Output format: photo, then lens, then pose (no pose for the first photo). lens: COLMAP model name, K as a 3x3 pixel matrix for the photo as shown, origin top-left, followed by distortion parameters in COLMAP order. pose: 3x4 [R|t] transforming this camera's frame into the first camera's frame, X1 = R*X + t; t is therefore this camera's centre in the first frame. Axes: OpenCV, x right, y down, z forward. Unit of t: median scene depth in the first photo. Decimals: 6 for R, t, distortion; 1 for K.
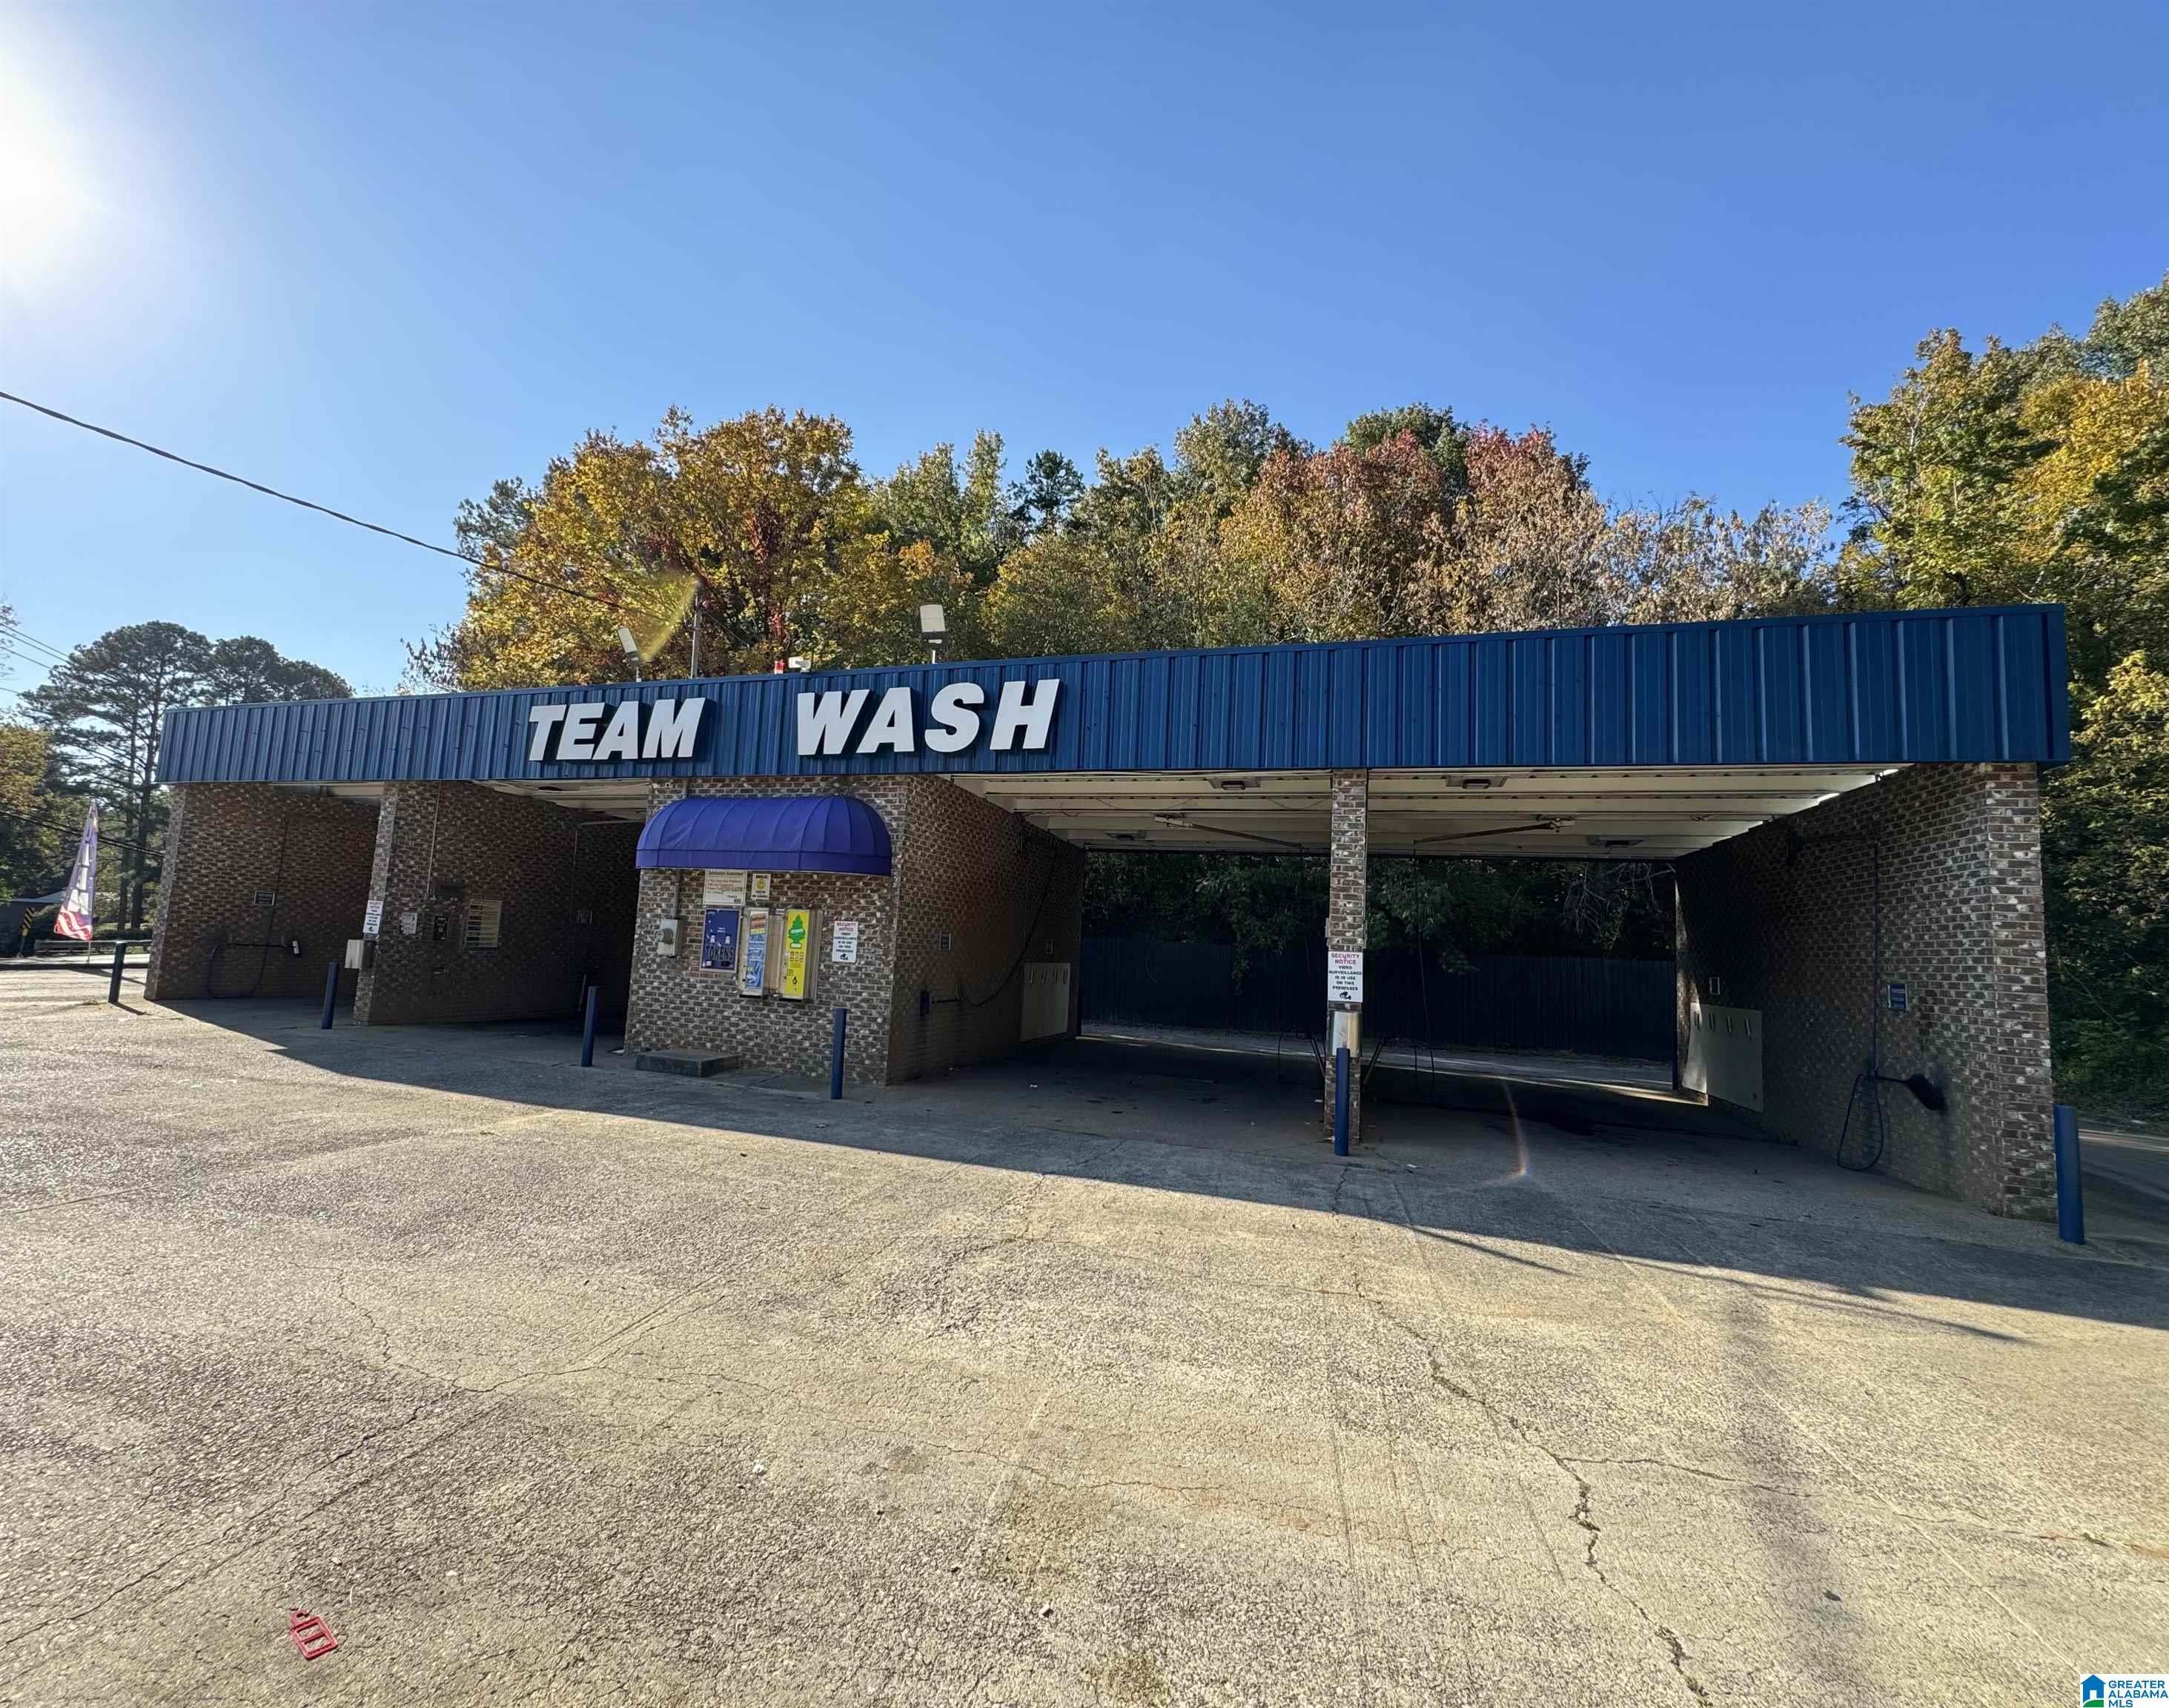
lens RADIAL K [[981.5, 0, 1082.3], [0, 981.5, 851.7], [0, 0, 1]] dist [-0.003485, -0.000066]
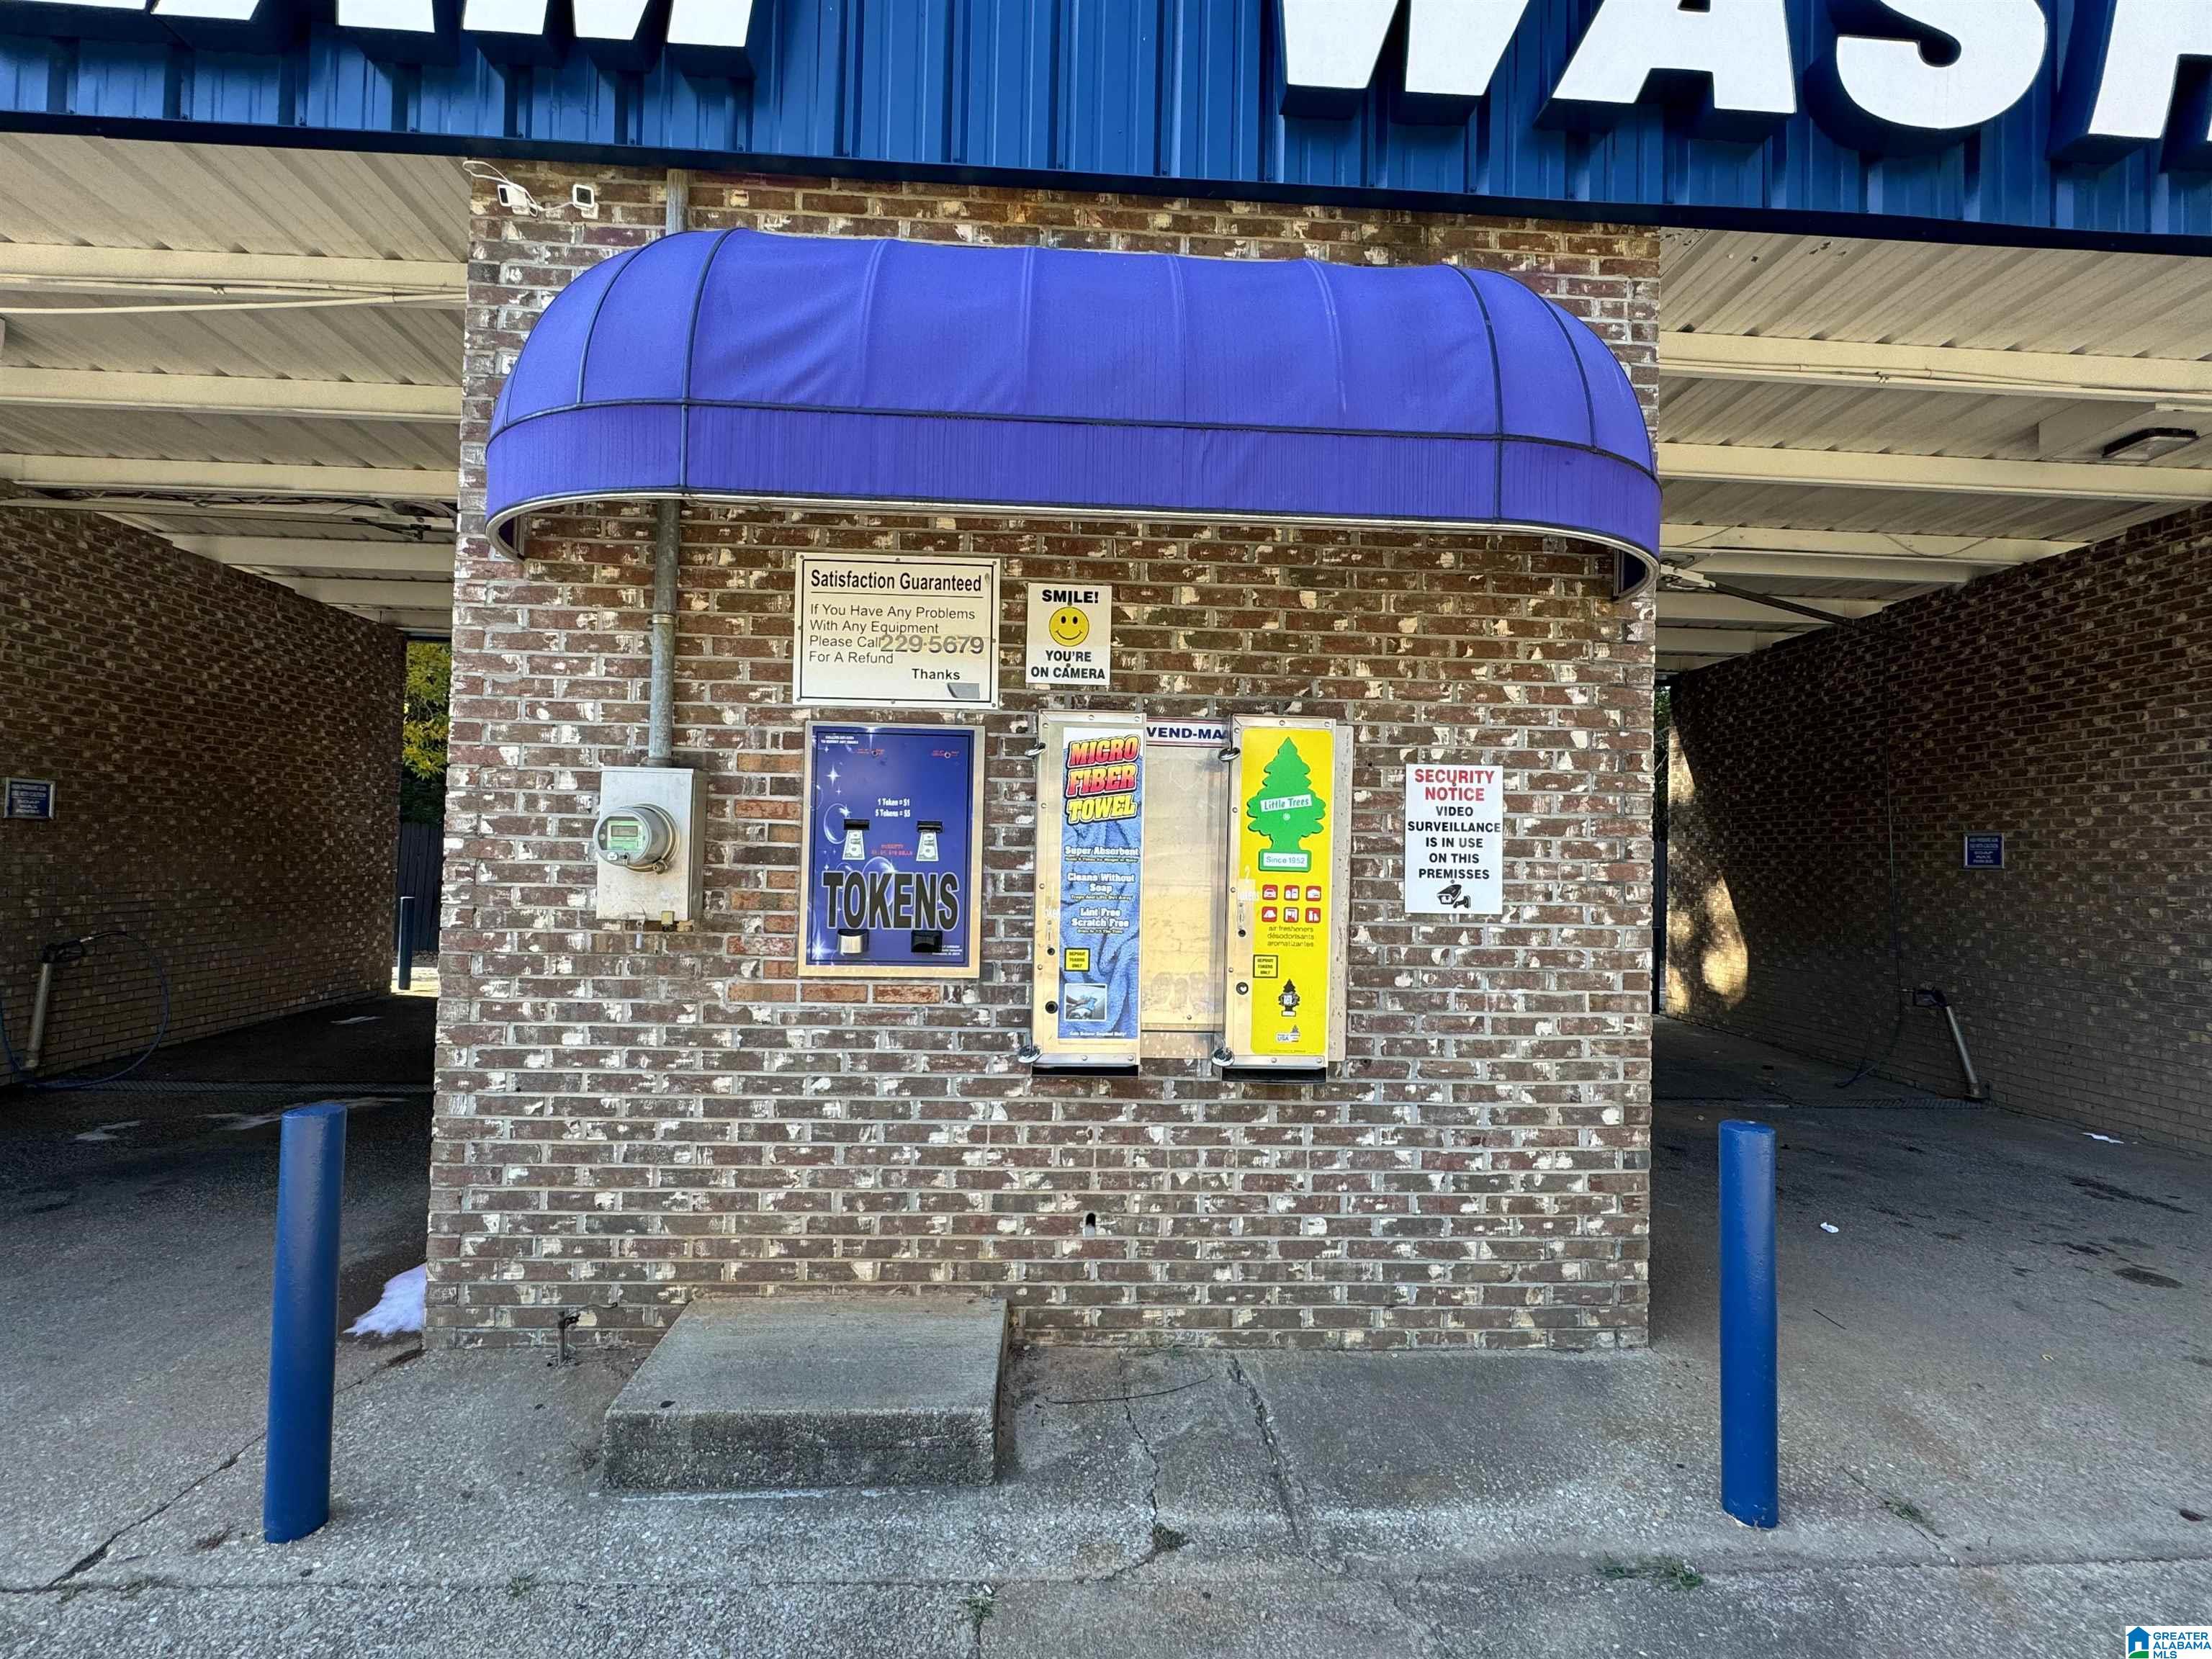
lens RADIAL K [[1027.0, 0, 1097.9], [0, 1027.0, 836.7], [0, 0, 1]] dist [-0.002361, -0.000547]
pose [[0.923609, -0.024788, 0.382533, -0.434053], [-0.008897, 0.996252, 0.086037, 0.066381], [-0.383232, -0.082868, 0.919927, 0.765342]]
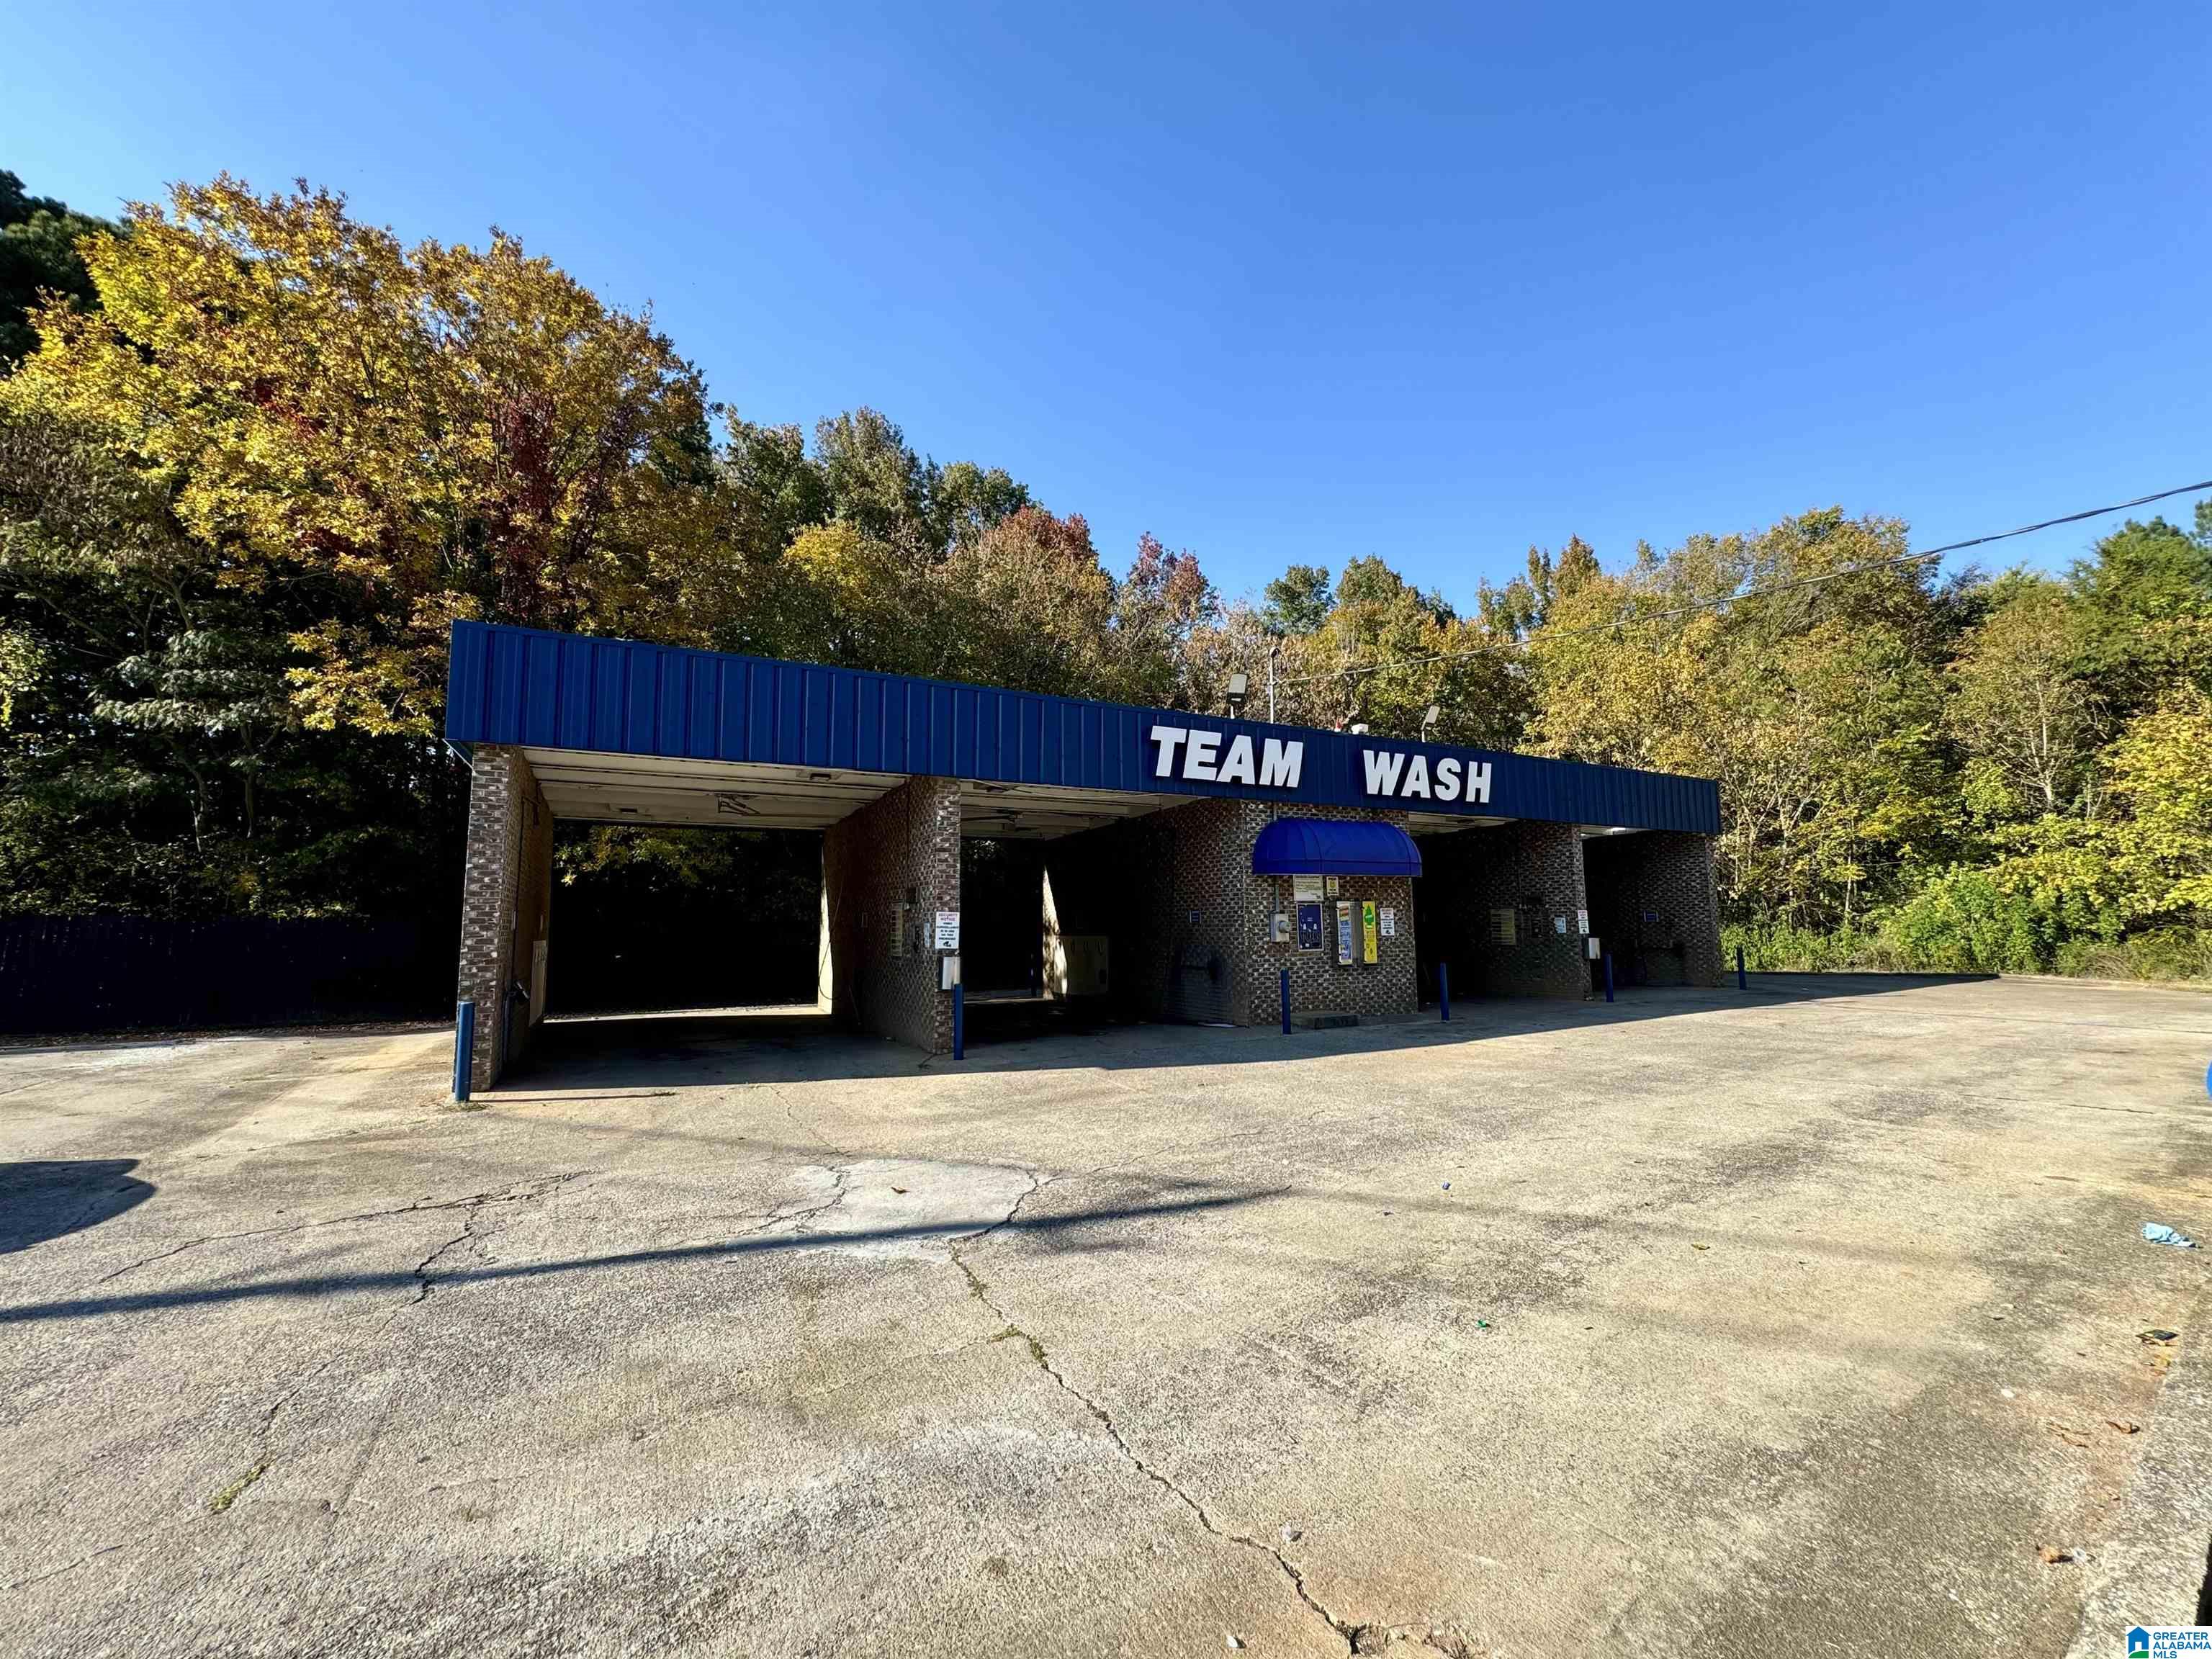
lens RADIAL K [[774.3, 0, 1106.9], [0, 774.3, 835.3], [0, 0, 1]] dist [0.000032, 0.000007]
pose [[0.688243, 0.016875, 0.725284, -1.363867], [-0.025057, 0.999686, 0.000517, -0.028686], [-0.725047, -0.018529, 0.688450, 0.495799]]
